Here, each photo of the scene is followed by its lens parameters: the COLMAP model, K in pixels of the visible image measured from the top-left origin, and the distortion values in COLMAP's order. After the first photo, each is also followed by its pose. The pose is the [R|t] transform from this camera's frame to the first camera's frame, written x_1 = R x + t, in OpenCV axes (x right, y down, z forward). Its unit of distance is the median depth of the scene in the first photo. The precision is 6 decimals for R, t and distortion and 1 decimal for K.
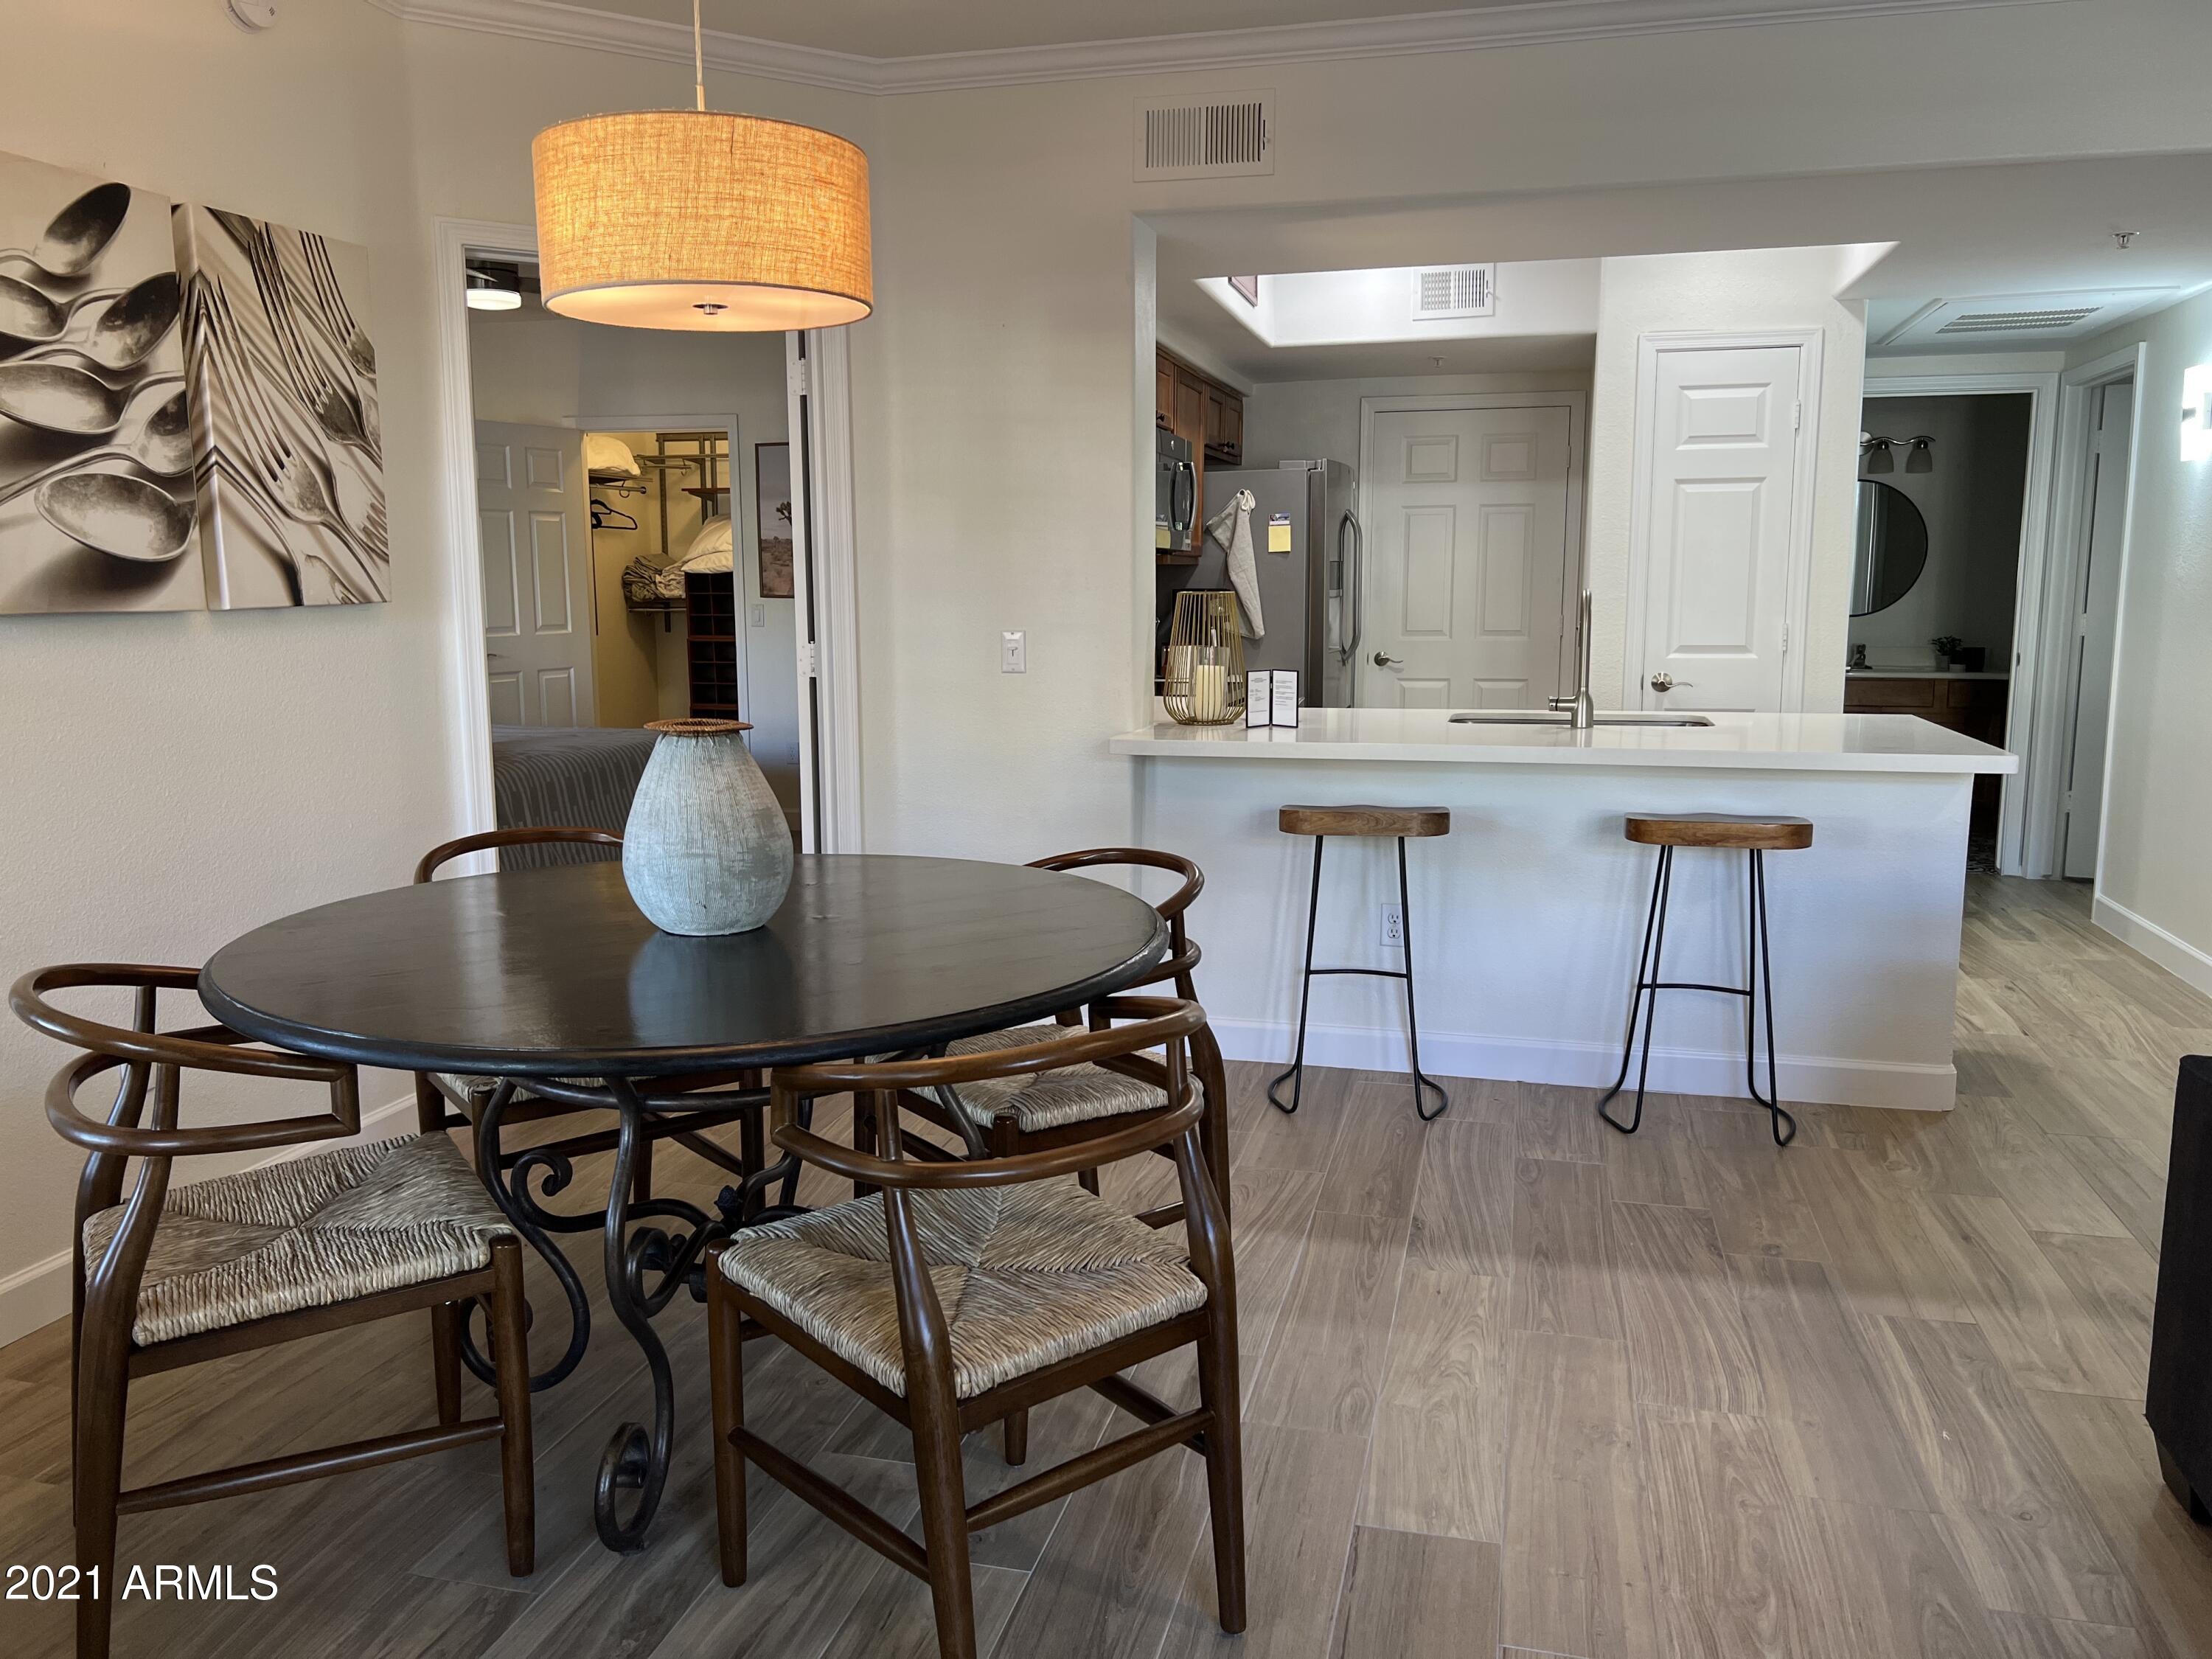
lens RADIAL K [[1672.9, 0, 1110.5], [0, 1672.9, 831.8], [0, 0, 1]] dist [0.052205, -0.026030]
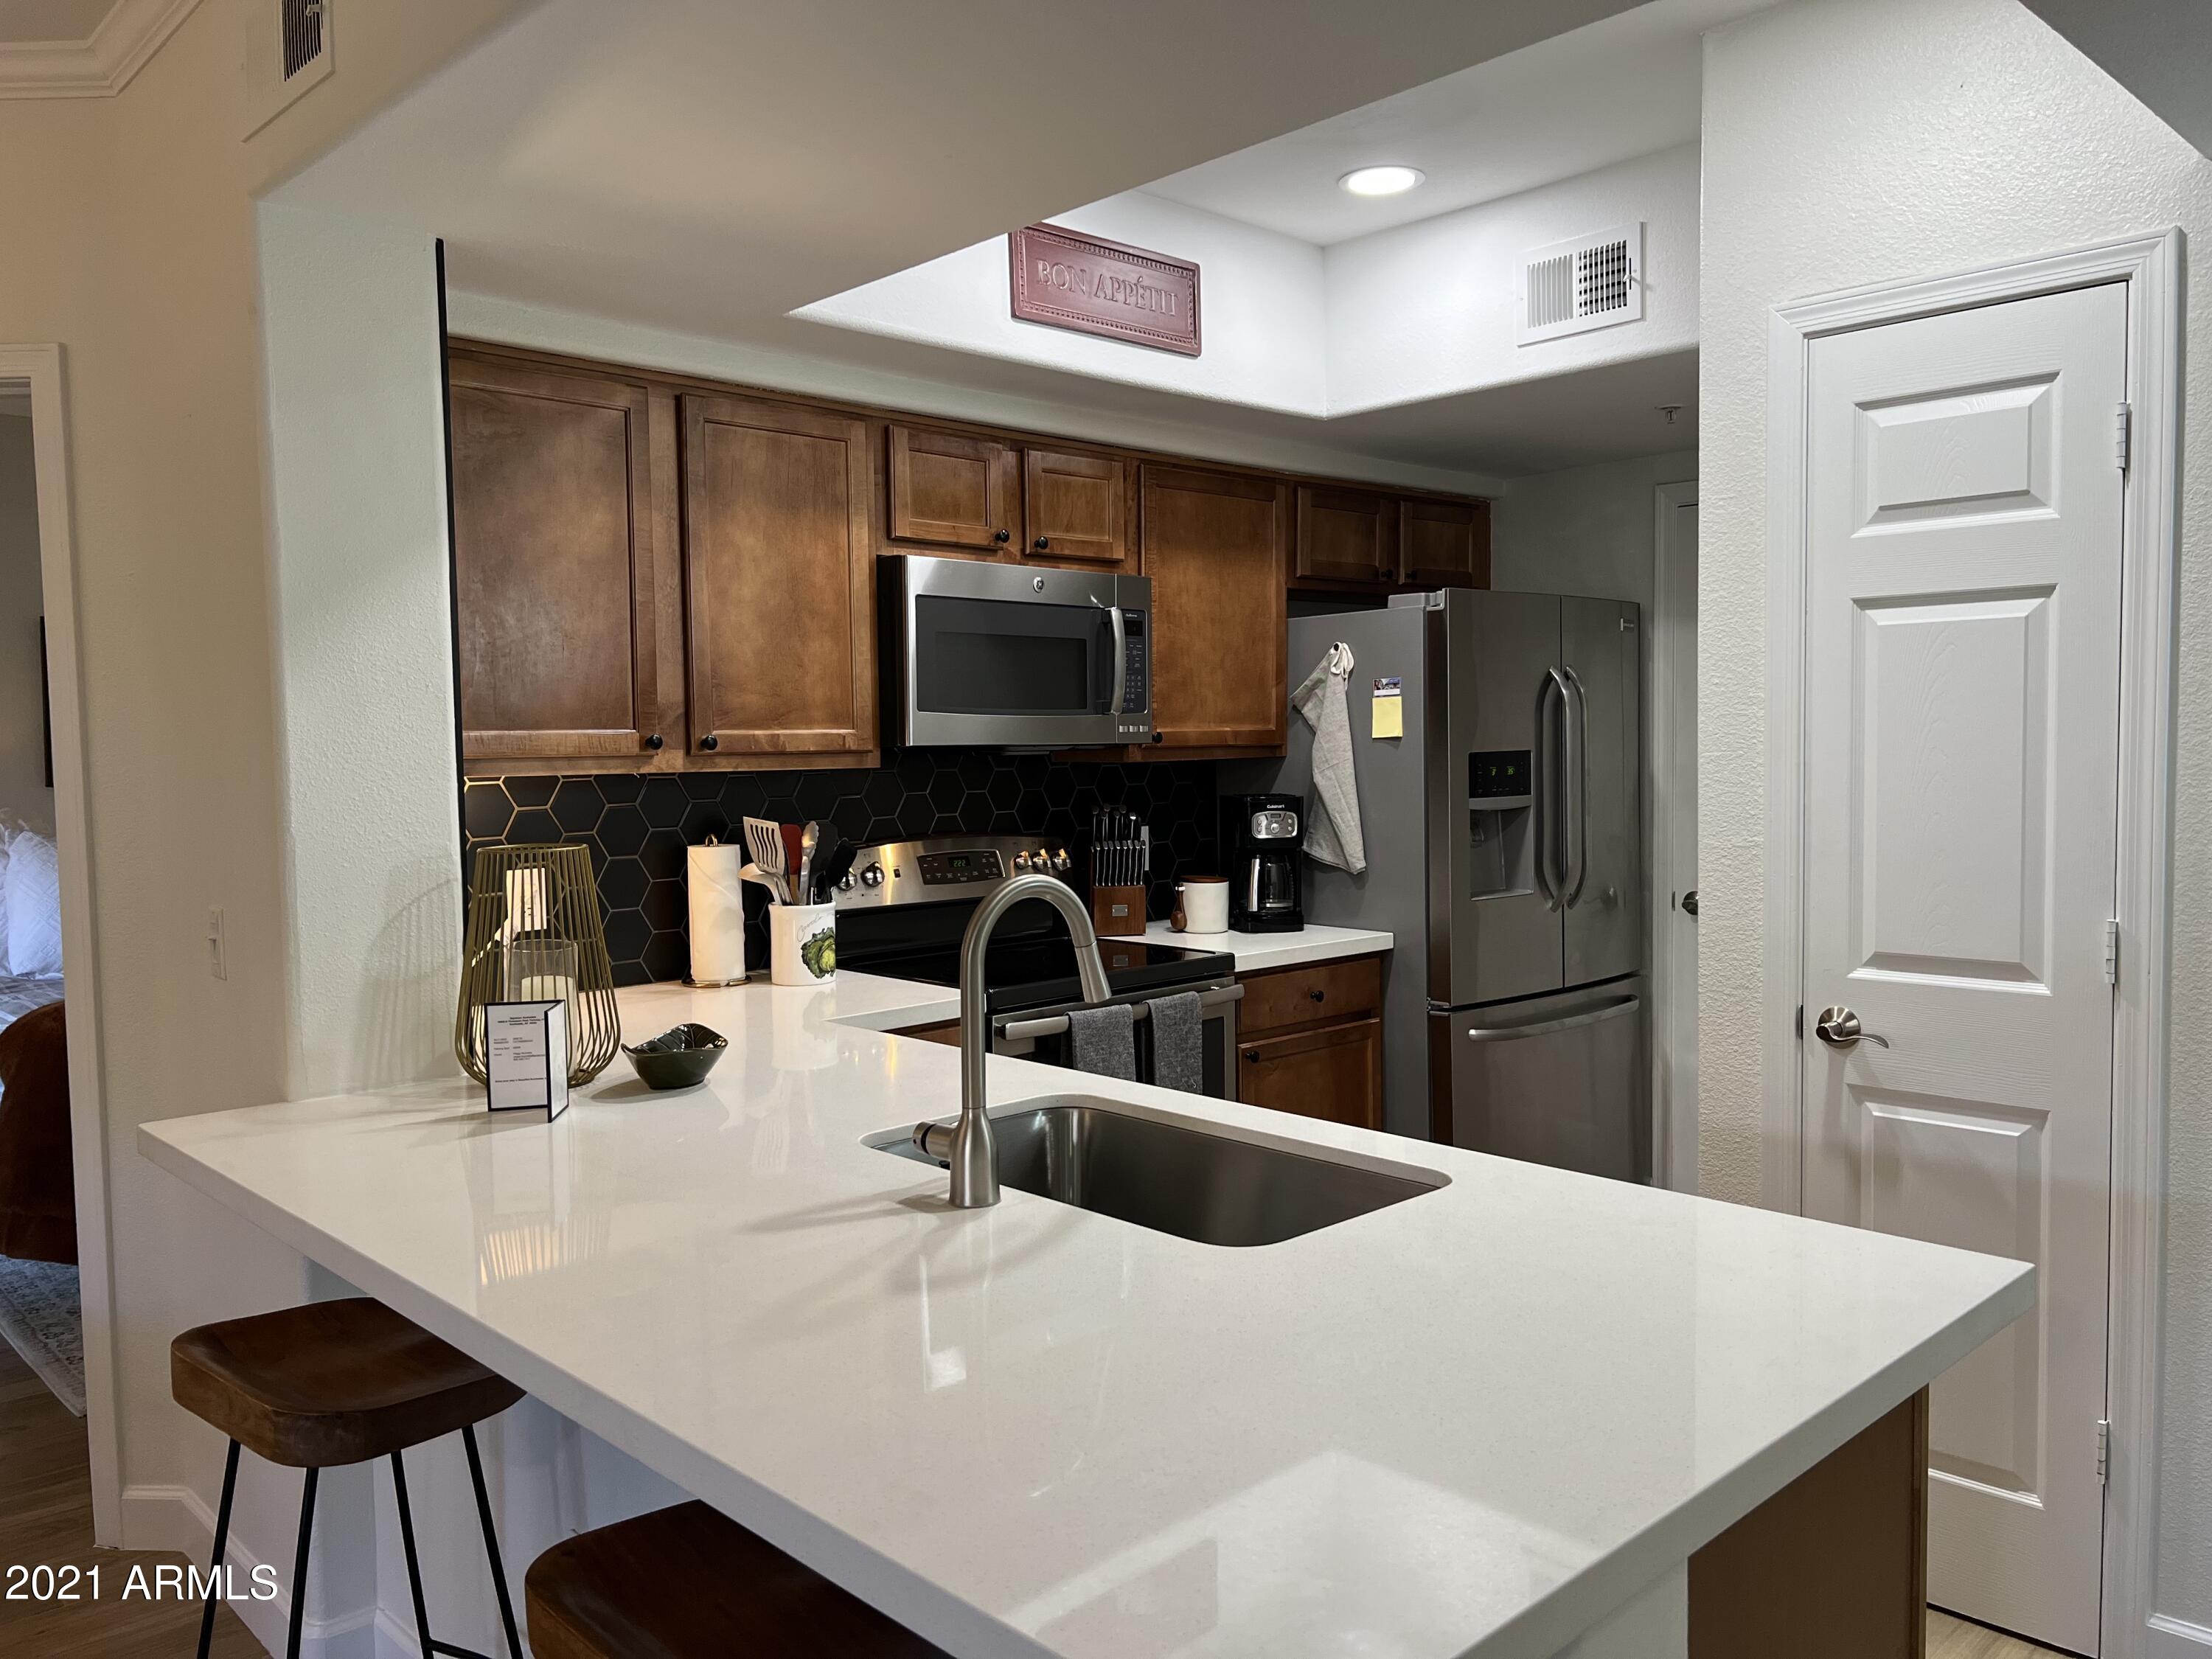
lens RADIAL K [[1672.9, 0, 1104.1], [0, 1672.9, 828.6], [0, 0, 1]] dist [0.052205, -0.026030]
pose [[0.843591, 0.025242, -0.536392, 0.405567], [-0.073990, 0.994831, -0.069551, -0.096110], [0.531864, 0.098360, 0.841098, 0.493126]]
